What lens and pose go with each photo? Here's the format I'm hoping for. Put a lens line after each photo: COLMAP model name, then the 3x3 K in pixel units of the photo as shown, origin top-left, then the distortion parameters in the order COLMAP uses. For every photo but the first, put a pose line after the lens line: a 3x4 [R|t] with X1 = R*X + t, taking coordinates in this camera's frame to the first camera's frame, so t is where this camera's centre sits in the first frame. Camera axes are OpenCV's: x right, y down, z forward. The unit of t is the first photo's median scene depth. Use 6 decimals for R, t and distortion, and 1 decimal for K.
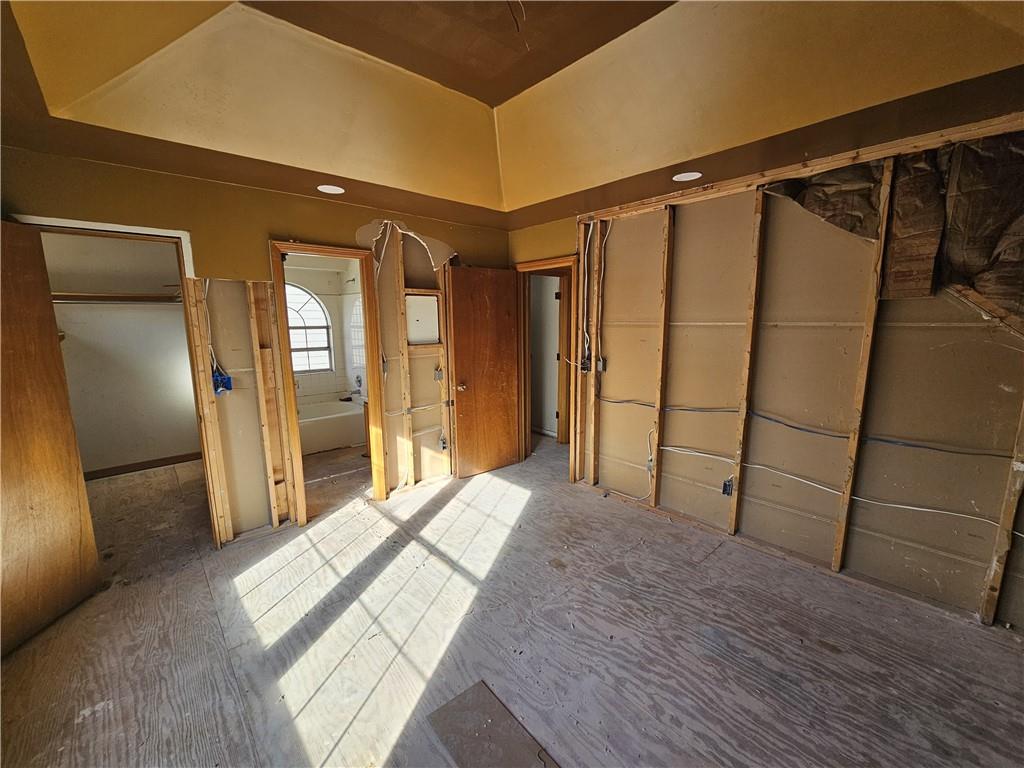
lens RADIAL K [[421.1, 0, 509.3], [0, 421.1, 389.9], [0, 0, 1]] dist [0.000421, -0.001147]
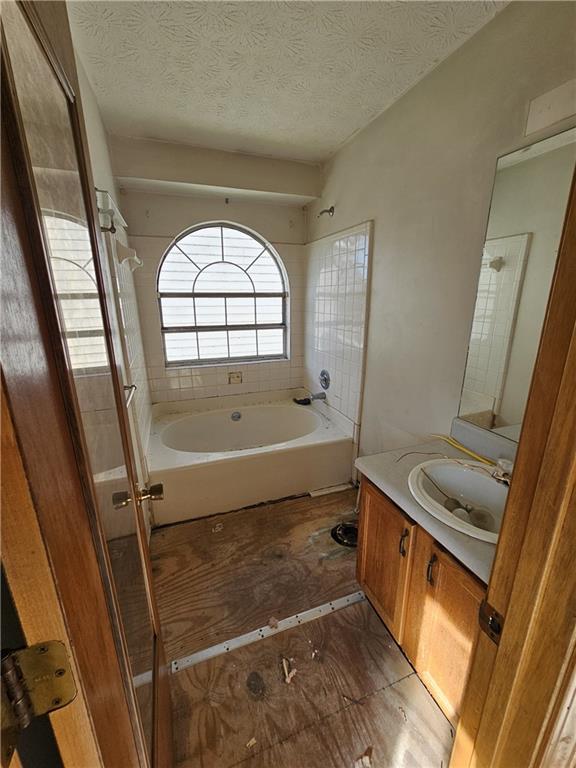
lens RADIAL K [[315.8, 0, 285.8], [0, 315.8, 385.8], [0, 0, 1]] dist [0.000421, -0.001147]
pose [[0.928117, 0.094221, -0.360168, -0.233152], [-0.058267, 0.992285, 0.109435, -0.059080], [0.367700, -0.080583, 0.926446, 0.520425]]
